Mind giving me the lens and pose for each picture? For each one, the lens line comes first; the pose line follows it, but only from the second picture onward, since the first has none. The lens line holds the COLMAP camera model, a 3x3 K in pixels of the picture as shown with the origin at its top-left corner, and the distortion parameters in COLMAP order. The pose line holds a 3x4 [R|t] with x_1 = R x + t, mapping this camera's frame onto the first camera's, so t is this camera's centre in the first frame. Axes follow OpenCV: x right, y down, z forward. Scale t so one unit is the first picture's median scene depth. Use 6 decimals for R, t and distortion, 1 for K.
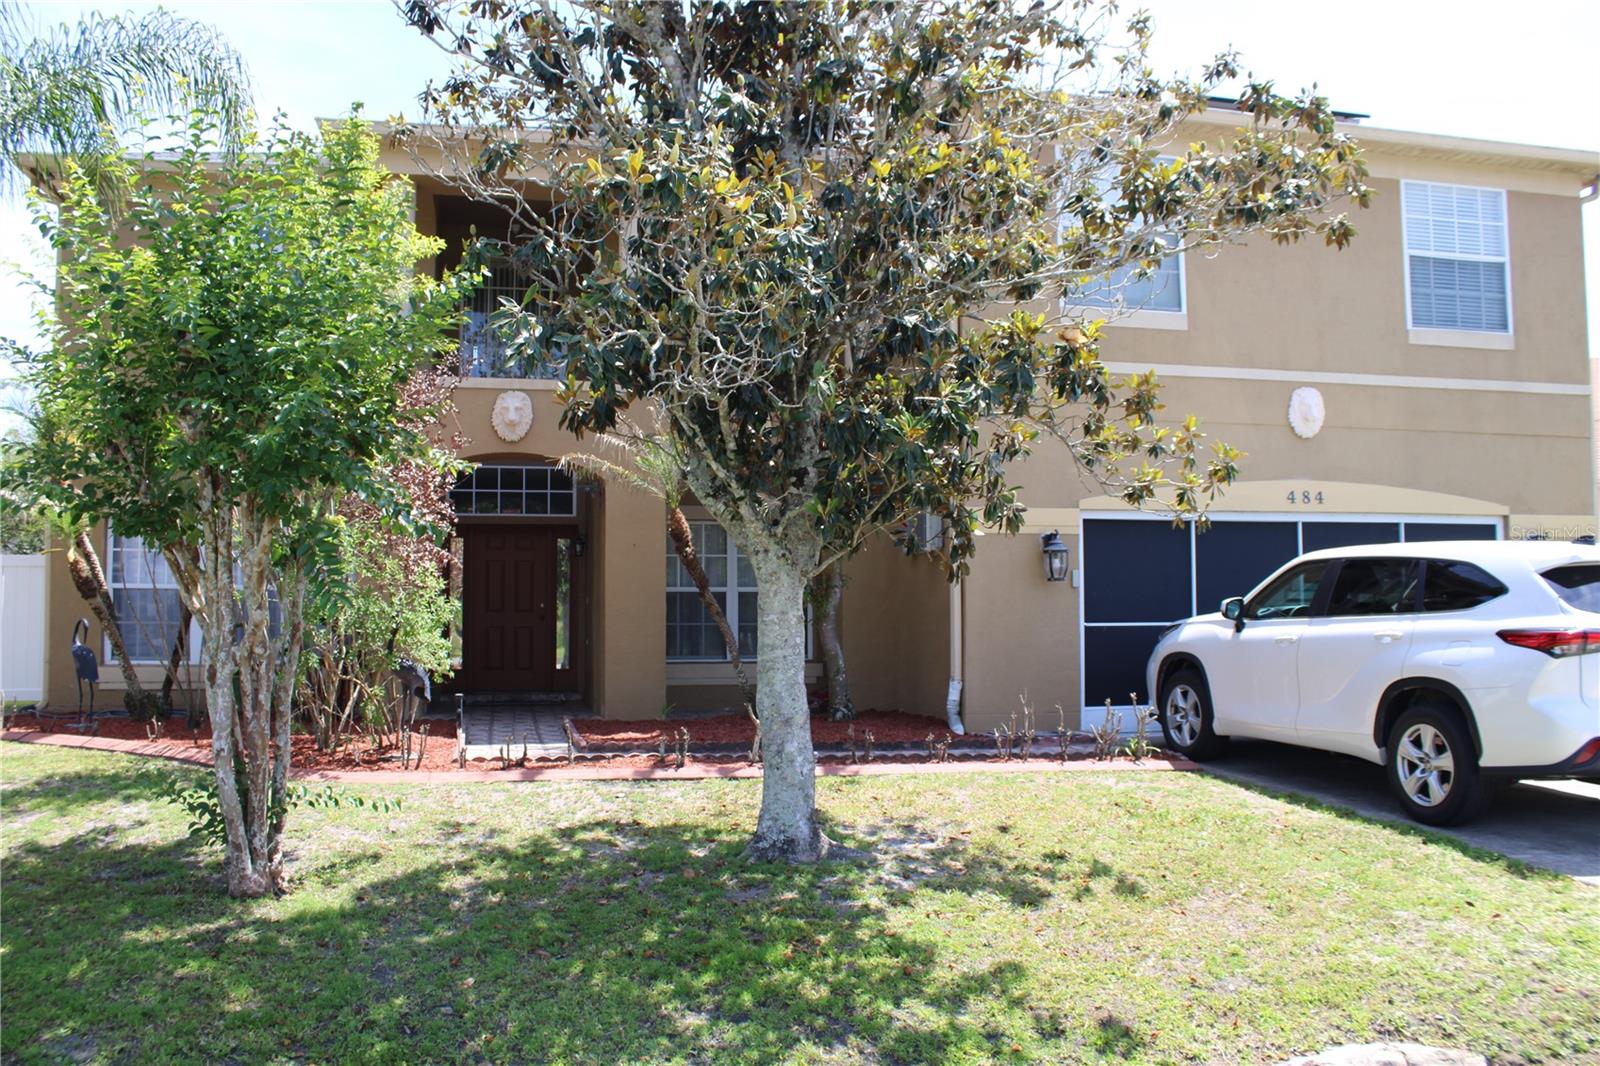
lens RADIAL K [[1335.5, 0, 792.5], [0, 1335.5, 538.0], [0, 0, 1]] dist [-0.160859, 0.134192]
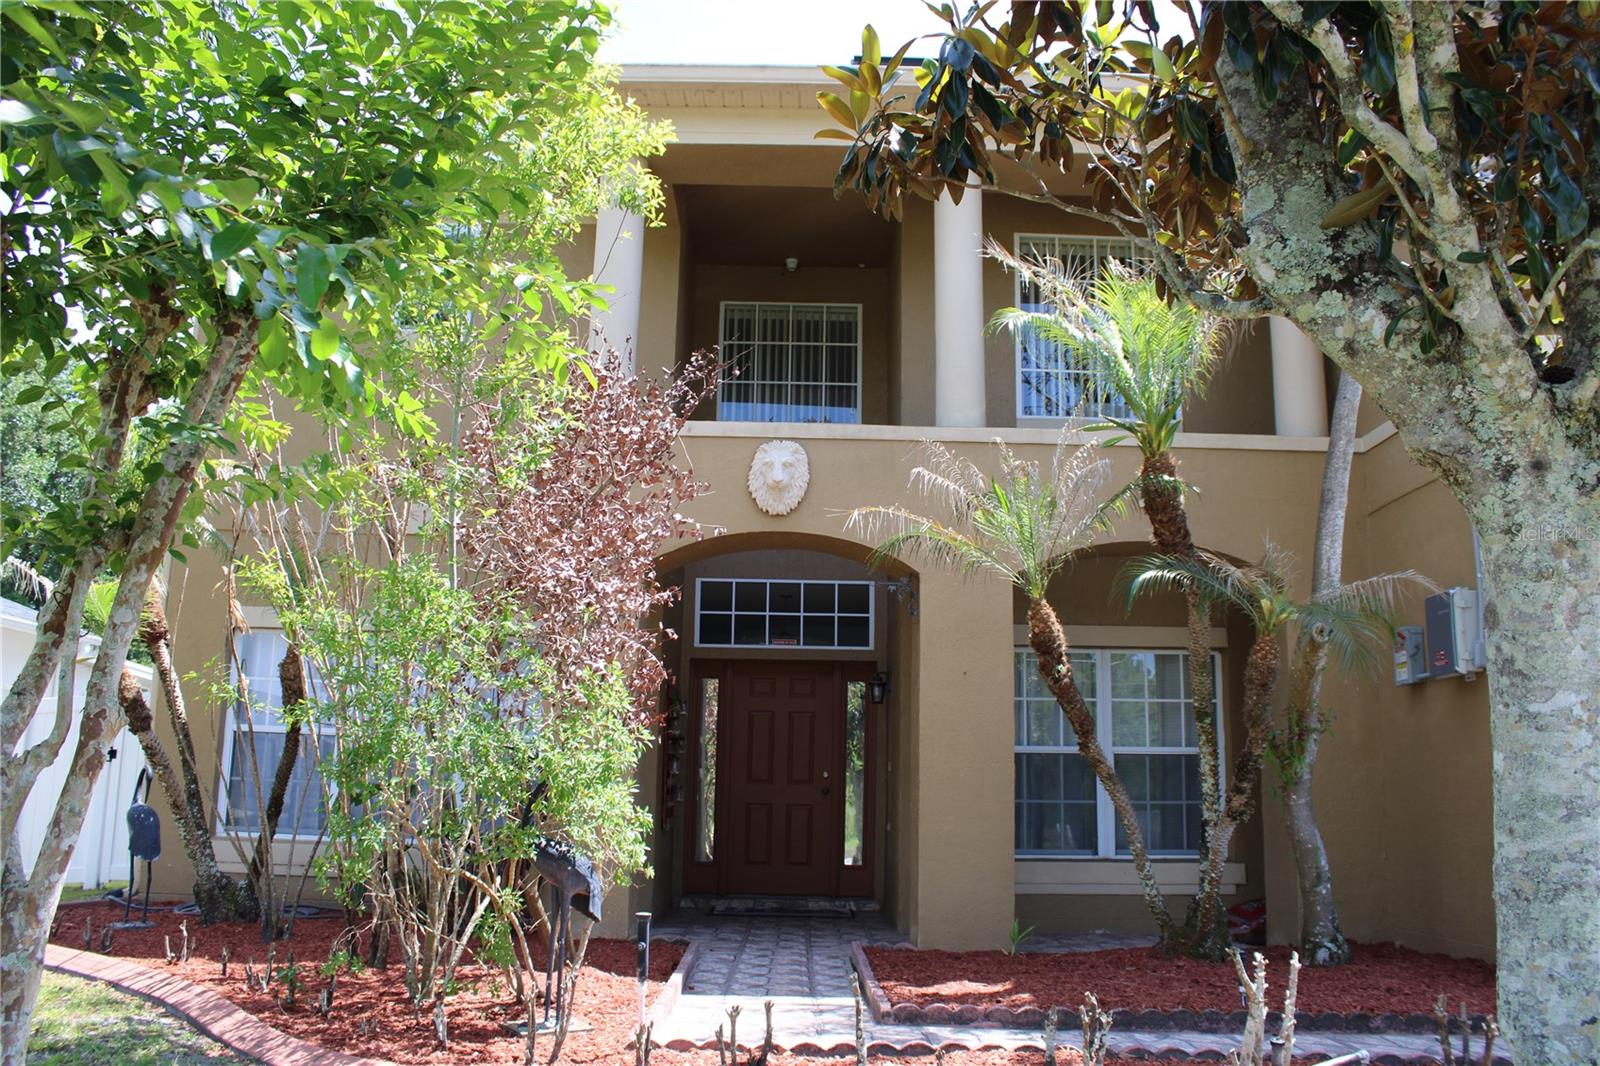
lens RADIAL K [[1335.5, 0, 796.2], [0, 1335.5, 534.4], [0, 0, 1]] dist [-0.160859, 0.134192]
pose [[0.976462, -0.020513, -0.214714, -0.066219], [-0.011327, 0.989218, -0.146014, 0.037588], [0.215394, 0.145009, 0.965701, 0.397274]]
